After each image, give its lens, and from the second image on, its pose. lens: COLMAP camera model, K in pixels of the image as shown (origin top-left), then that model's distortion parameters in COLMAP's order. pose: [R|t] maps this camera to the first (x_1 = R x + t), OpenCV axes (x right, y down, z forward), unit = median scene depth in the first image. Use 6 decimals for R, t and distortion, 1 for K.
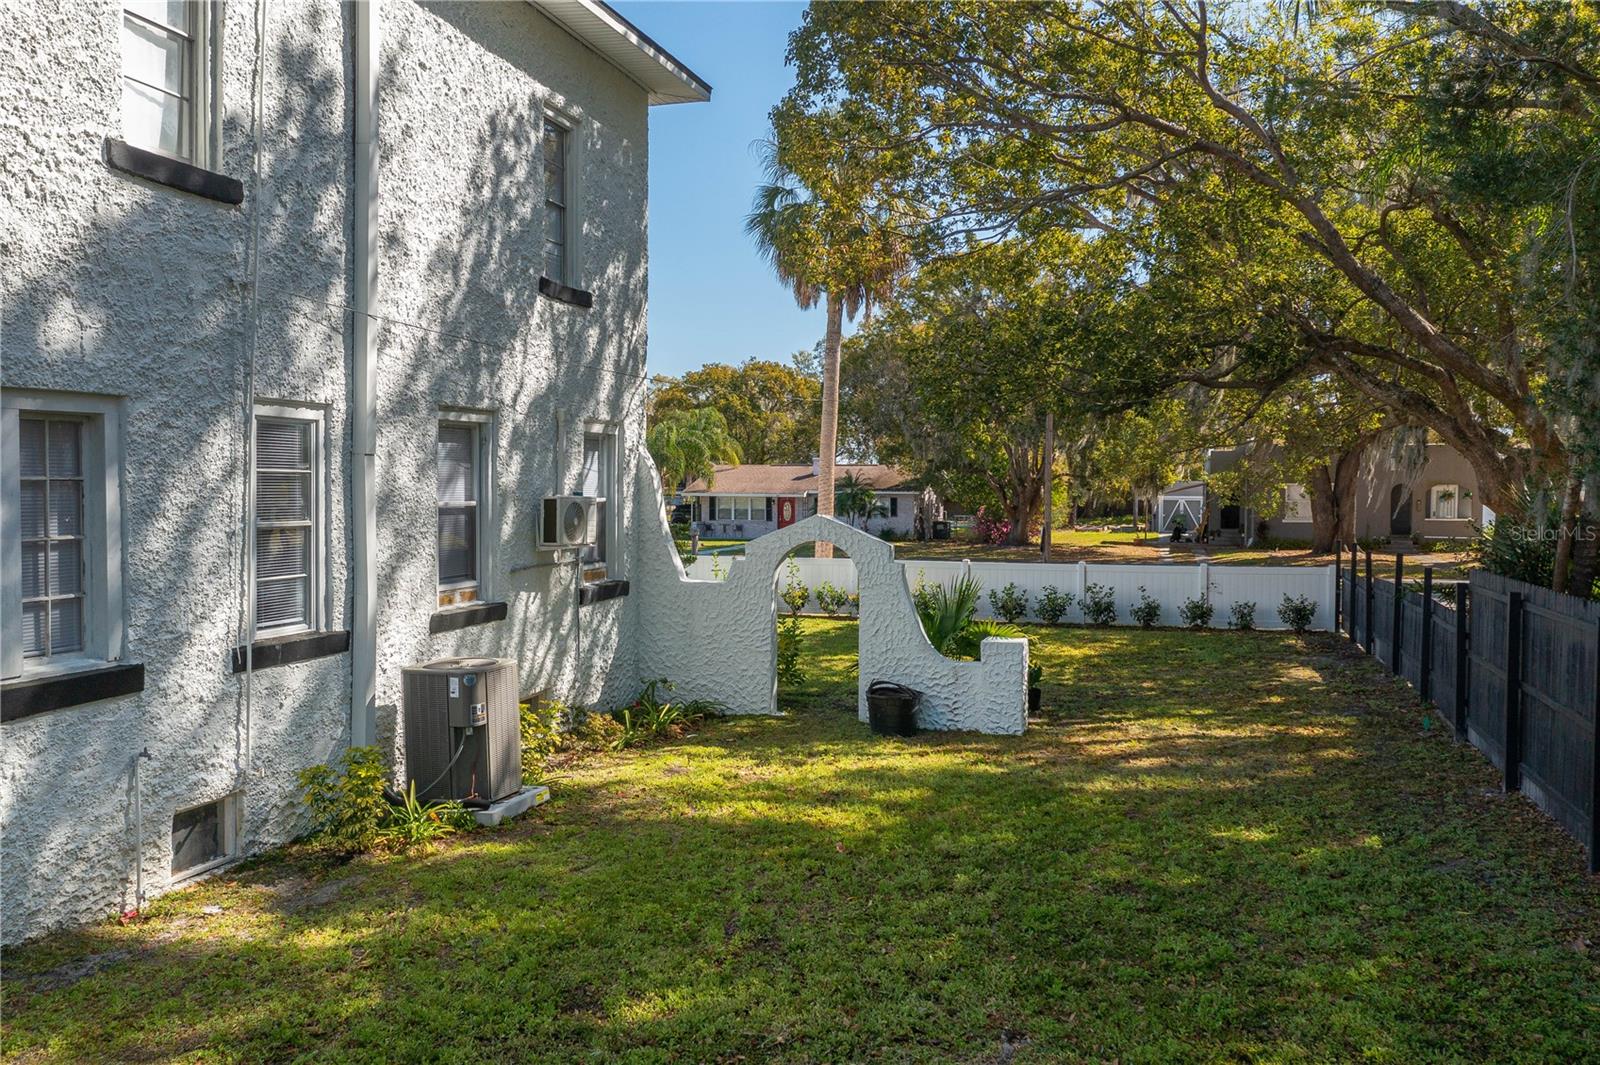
lens RADIAL K [[1265.2, 0, 803.6], [0, 1265.2, 483.3], [0, 0, 1]] dist [-0.023960, 0.004806]
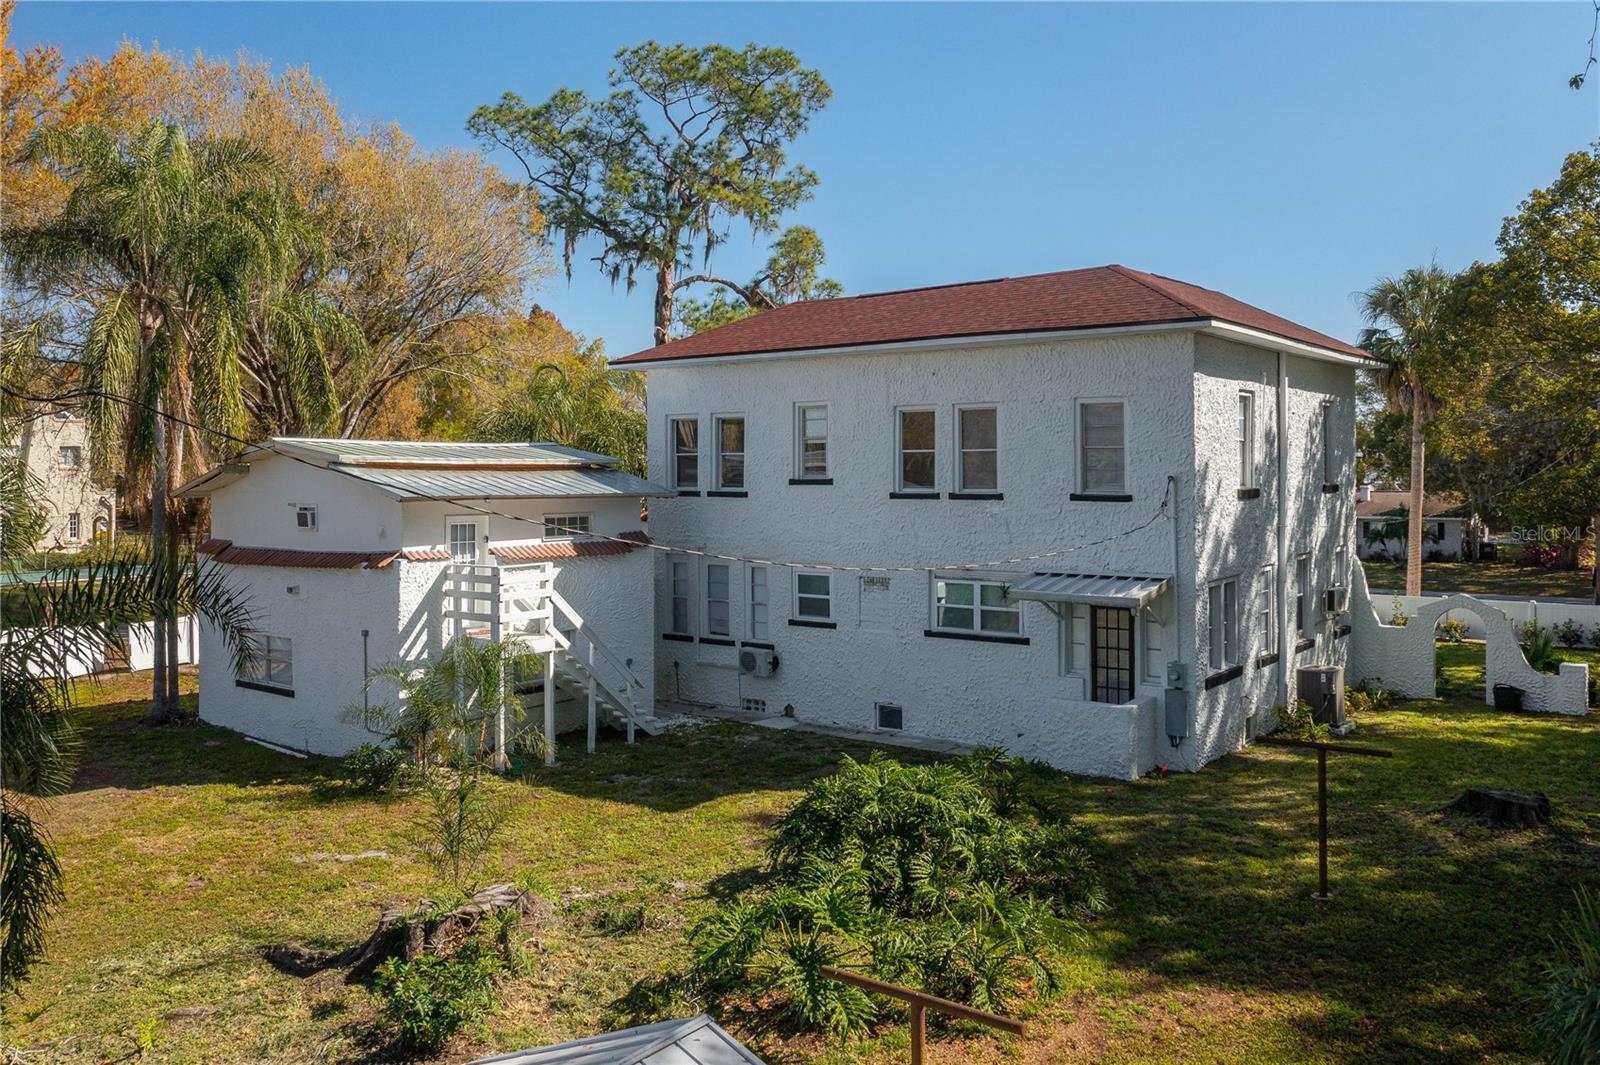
lens RADIAL K [[1298.8, 0, 799.2], [0, 1298.8, 466.3], [0, 0, 1]] dist [-0.008566, -0.007963]
pose [[0.935070, -0.011866, -0.354266, -0.230130], [0.011104, 0.999930, -0.004184, -0.173051], [0.354290, -0.000022, 0.935136, -1.188031]]
